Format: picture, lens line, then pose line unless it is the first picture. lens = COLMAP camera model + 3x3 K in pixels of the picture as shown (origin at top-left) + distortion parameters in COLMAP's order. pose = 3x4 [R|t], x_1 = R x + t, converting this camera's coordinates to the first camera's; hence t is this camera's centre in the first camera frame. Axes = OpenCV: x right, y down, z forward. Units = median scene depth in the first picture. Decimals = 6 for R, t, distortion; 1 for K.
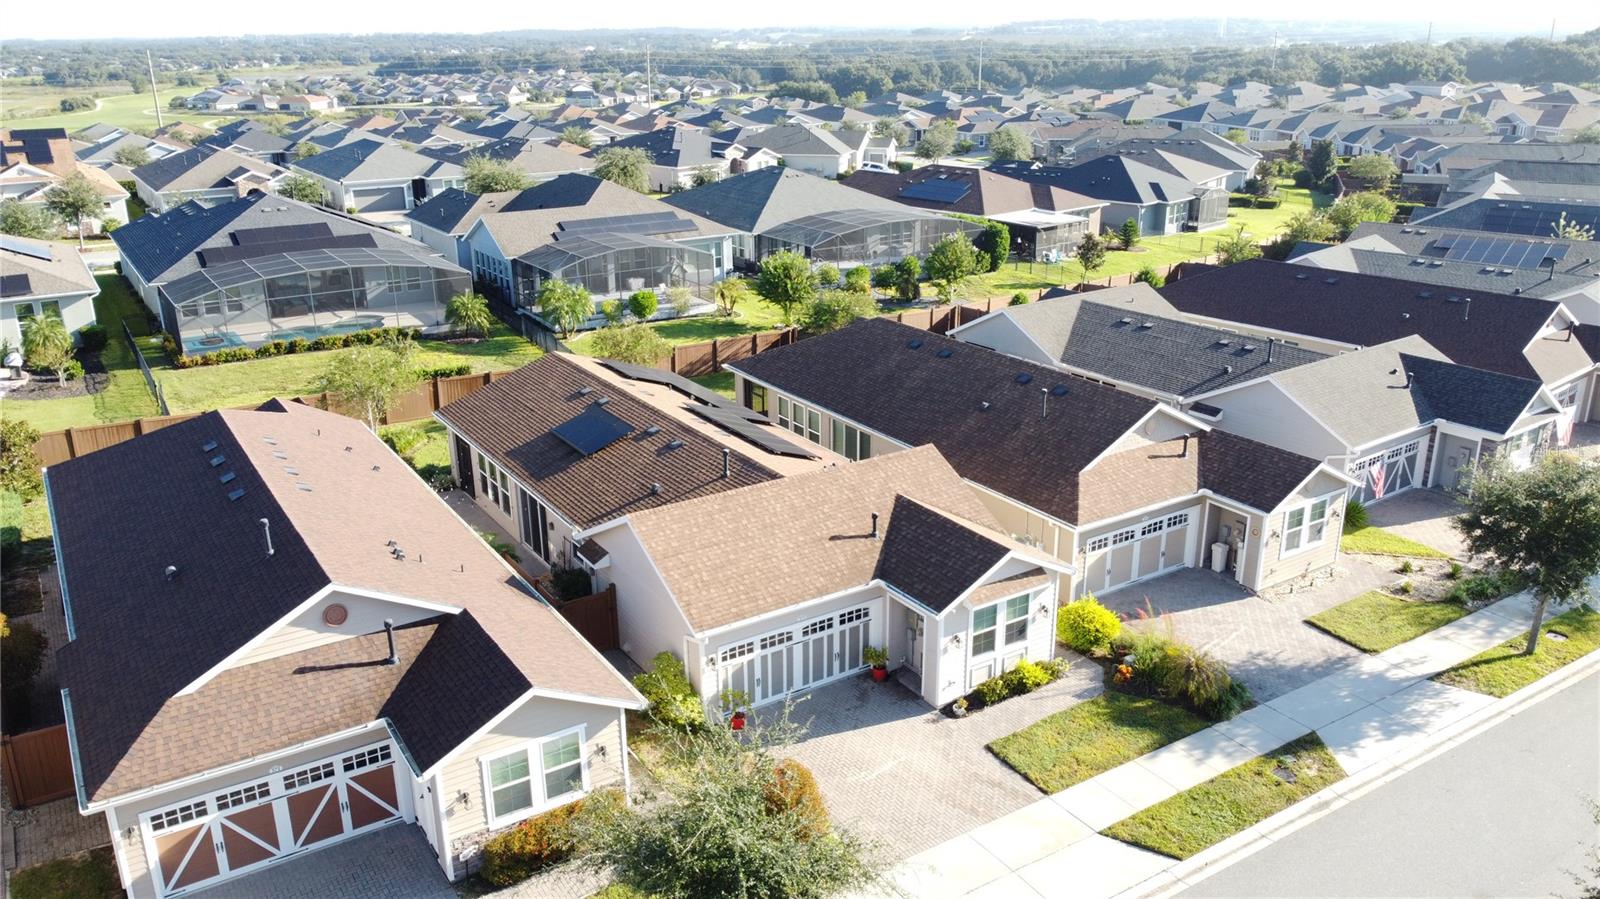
lens RADIAL K [[1203.6, 0, 798.1], [0, 1203.6, 460.7], [0, 0, 1]] dist [0.003538, -0.006645]
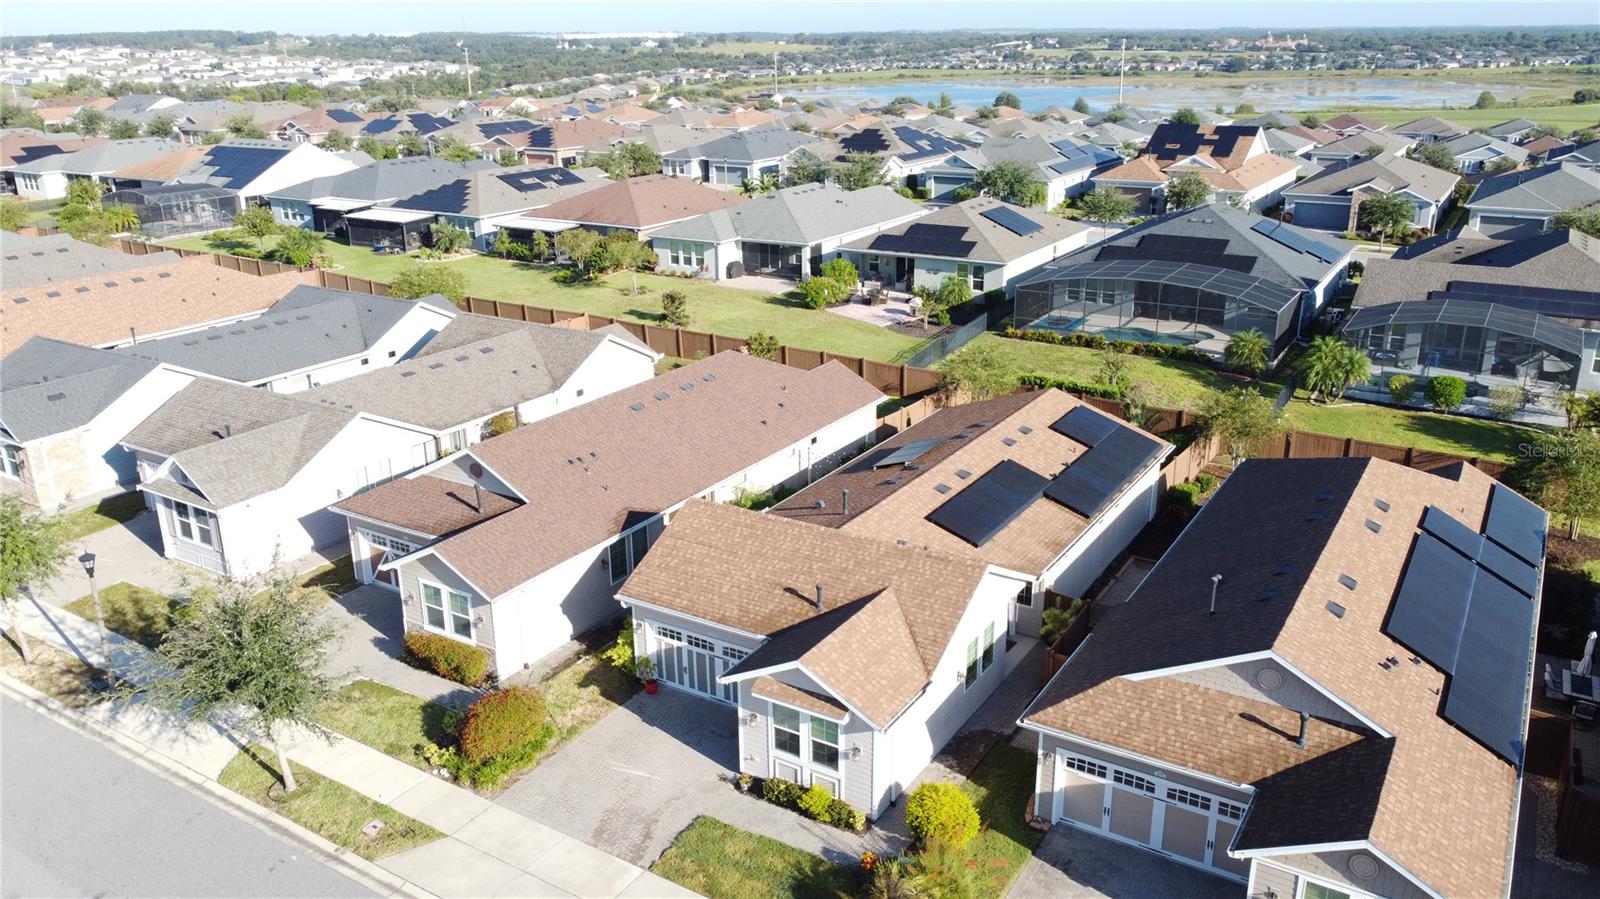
lens RADIAL K [[1203.6, 0, 802.0], [0, 1203.6, 445.0], [0, 0, 1]] dist [0.003538, -0.006645]
pose [[0.429099, 0.296836, -0.853090, 0.914312], [-0.297230, 0.938263, 0.176967, -0.249259], [0.852953, 0.177627, 0.490836, 0.484430]]
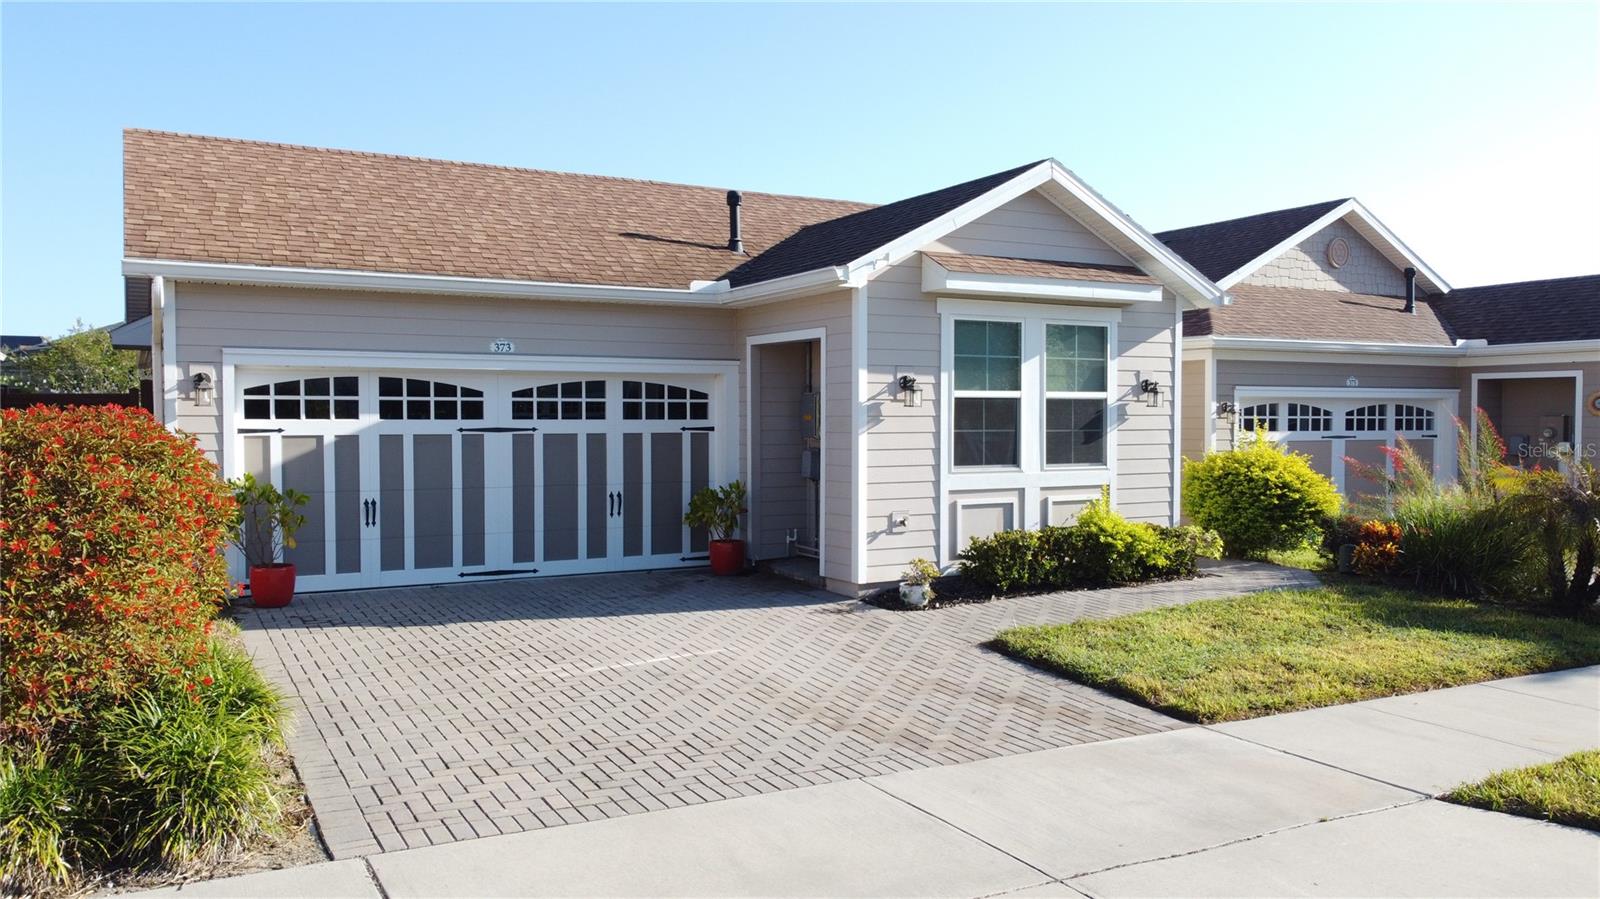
lens RADIAL K [[1203.6, 0, 797.3], [0, 1203.6, 448.2], [0, 0, 1]] dist [0.003538, -0.006645]
pose [[0.997525, 0.010918, -0.069460, 0.120807], [-0.031935, 0.950449, -0.309235, 0.270882], [0.062642, 0.310688, 0.948446, 0.640612]]
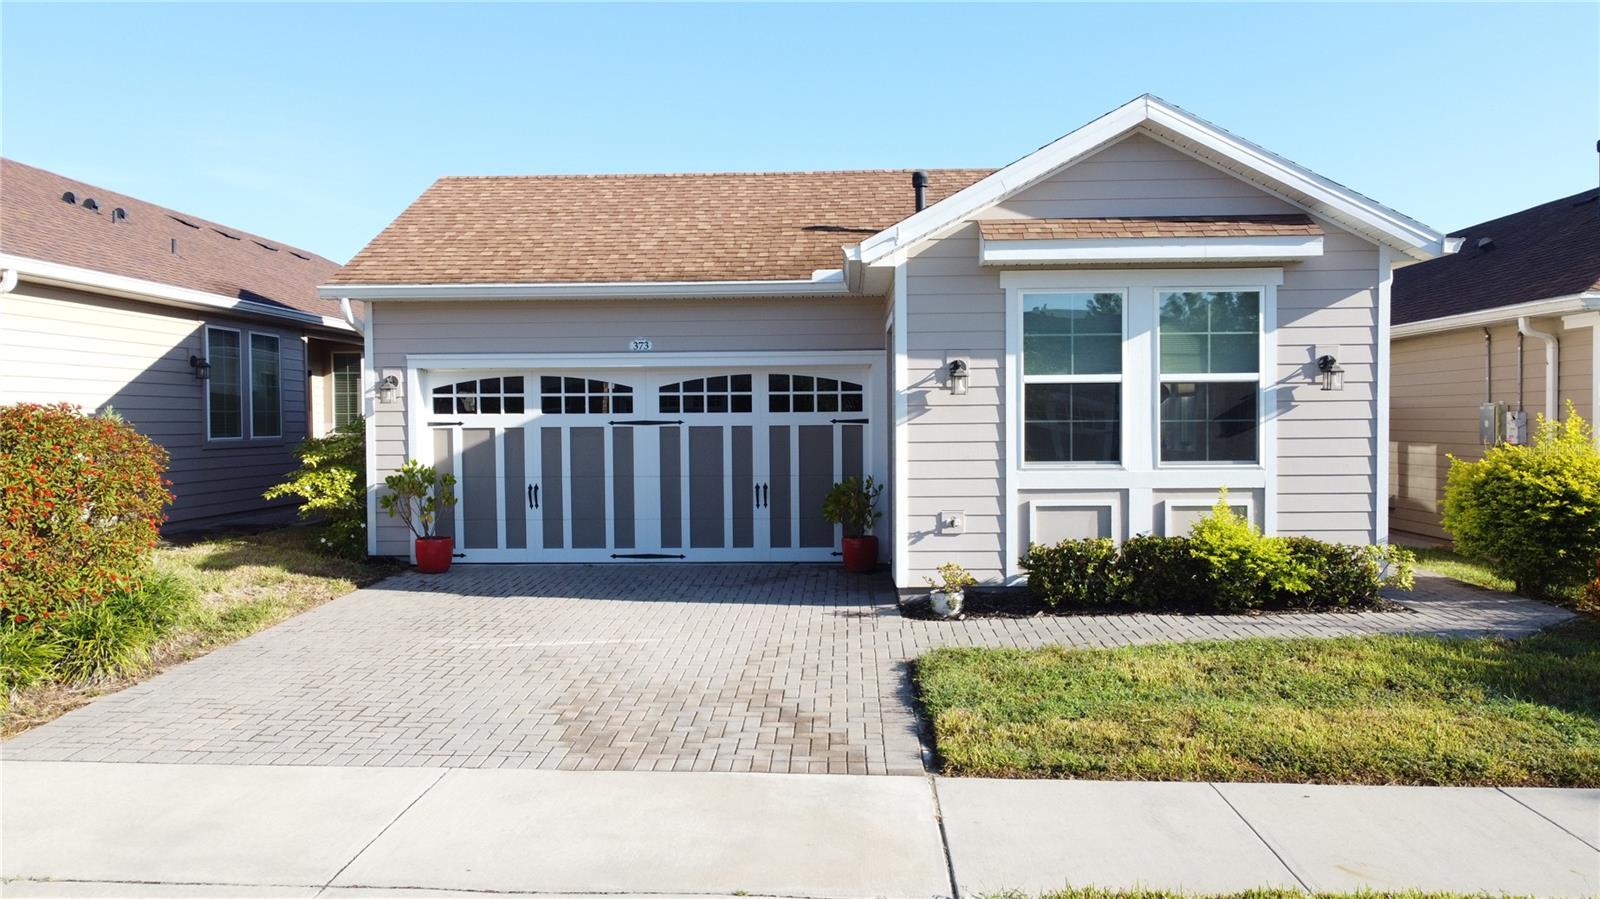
lens RADIAL K [[1203.6, 0, 803.9], [0, 1203.6, 455.3], [0, 0, 1]] dist [0.003538, -0.006645]
pose [[0.817767, 0.021398, -0.575151, 0.278187], [-0.192872, 0.951716, -0.238823, 0.248103], [0.542270, 0.306232, 0.782410, 0.707752]]
